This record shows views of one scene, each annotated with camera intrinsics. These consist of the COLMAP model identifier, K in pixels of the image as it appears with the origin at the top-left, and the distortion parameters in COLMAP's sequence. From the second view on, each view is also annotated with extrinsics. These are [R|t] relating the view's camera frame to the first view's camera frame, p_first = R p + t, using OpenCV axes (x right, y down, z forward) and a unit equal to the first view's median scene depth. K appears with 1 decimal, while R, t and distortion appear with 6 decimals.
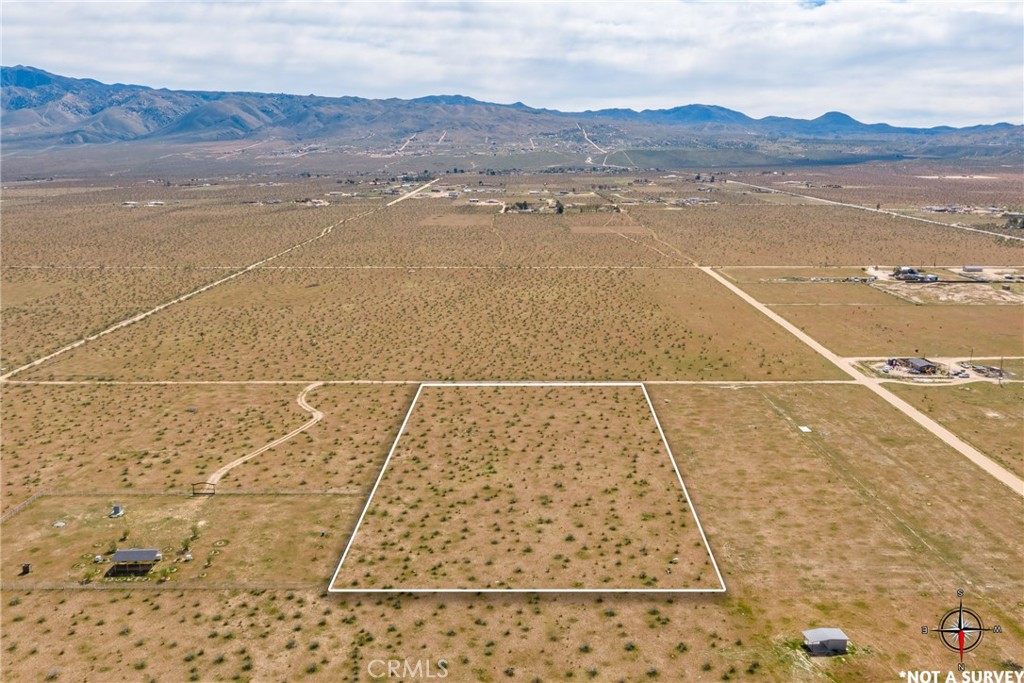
lens RADIAL K [[889.3, 0, 503.8], [0, 889.3, 371.8], [0, 0, 1]] dist [0.015132, -0.018055]
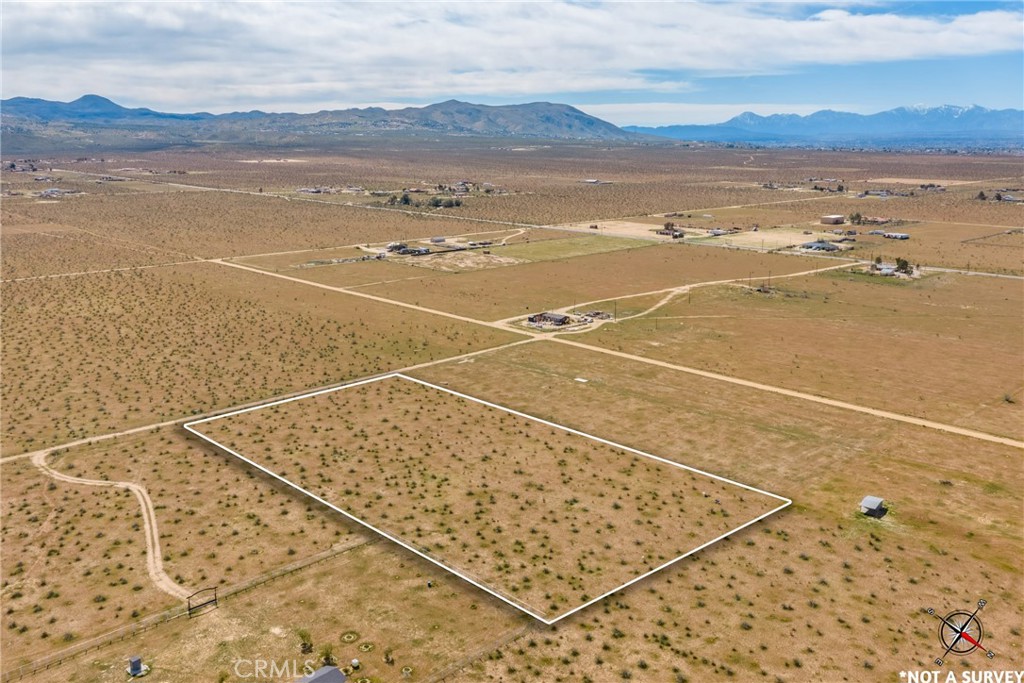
lens RADIAL K [[891.7, 0, 530.3], [0, 891.7, 340.5], [0, 0, 1]] dist [0.010665, -0.013809]
pose [[0.697030, -0.158367, 0.699335, -0.534869], [0.170402, 0.983949, 0.052978, -0.062388], [-0.696500, 0.082240, 0.712828, 0.218084]]
